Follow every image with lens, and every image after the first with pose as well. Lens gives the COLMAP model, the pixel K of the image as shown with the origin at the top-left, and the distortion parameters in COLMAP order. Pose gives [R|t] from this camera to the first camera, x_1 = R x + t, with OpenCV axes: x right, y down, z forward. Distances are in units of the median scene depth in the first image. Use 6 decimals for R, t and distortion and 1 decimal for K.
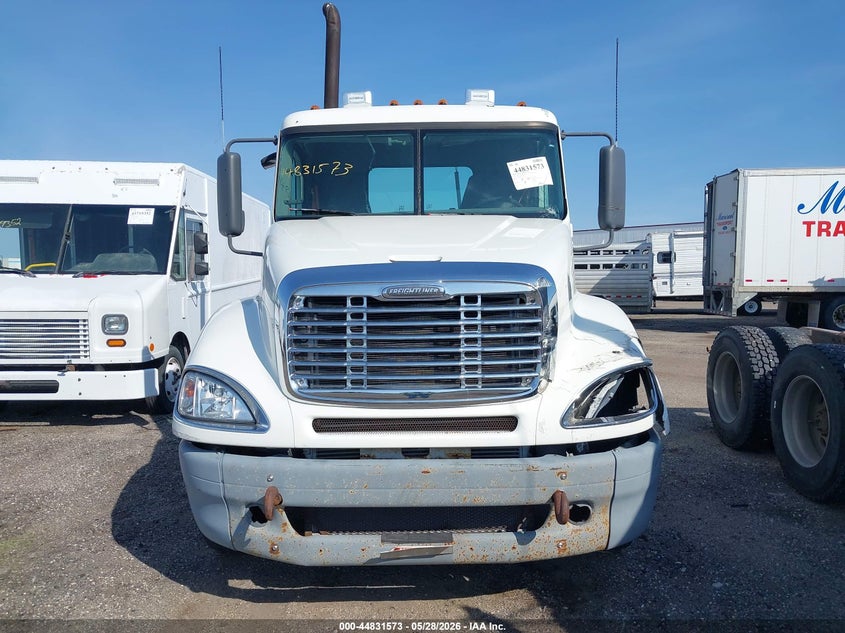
lens RADIAL K [[643.6, 0, 422.5], [0, 643.6, 316.5], [0, 0, 1]] dist [0.004430, -0.006089]
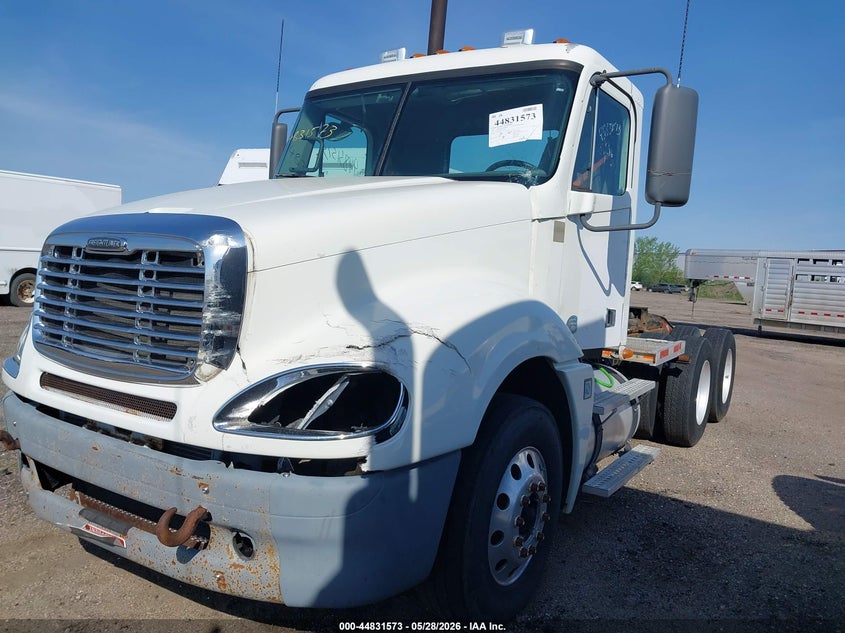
lens RADIAL K [[641.2, 0, 422.3], [0, 641.2, 330.7], [0, 0, 1]] dist [-0.000849, -0.001256]
pose [[0.860814, 0.110165, -0.496853, 0.736722], [-0.099026, 0.993887, 0.048804, -0.005533], [0.499193, 0.007191, 0.866461, 0.419526]]
